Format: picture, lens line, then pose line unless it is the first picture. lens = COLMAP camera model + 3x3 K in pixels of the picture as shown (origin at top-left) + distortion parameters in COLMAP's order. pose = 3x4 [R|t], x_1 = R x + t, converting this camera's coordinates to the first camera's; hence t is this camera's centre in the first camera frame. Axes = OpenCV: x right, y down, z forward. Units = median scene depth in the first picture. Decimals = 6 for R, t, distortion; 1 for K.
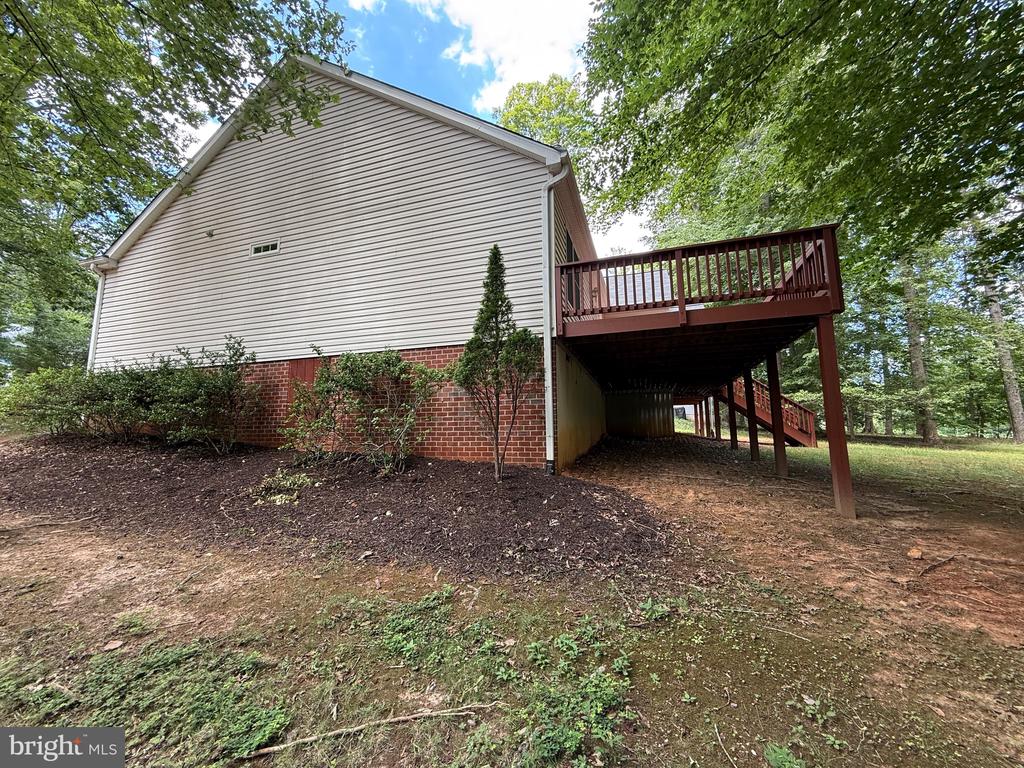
lens RADIAL K [[430.6, 0, 512.0], [0, 430.6, 384.0], [0, 0, 1]] dist [0.014424, 0.000107]
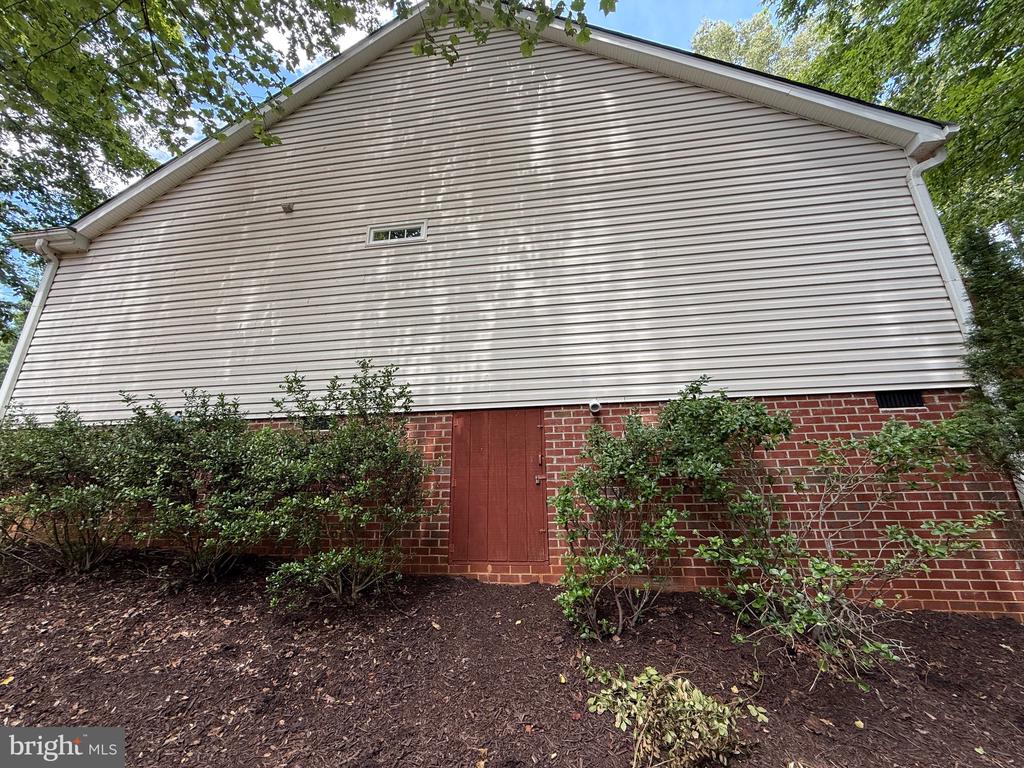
lens RADIAL K [[430.6, 0, 512.0], [0, 430.6, 384.0], [0, 0, 1]] dist [0.014424, 0.000107]
pose [[0.982171, 0.051562, 0.180779, -0.539403], [-0.020104, 0.984944, -0.171703, 0.003902], [-0.186911, 0.165007, 0.968420, 0.427576]]
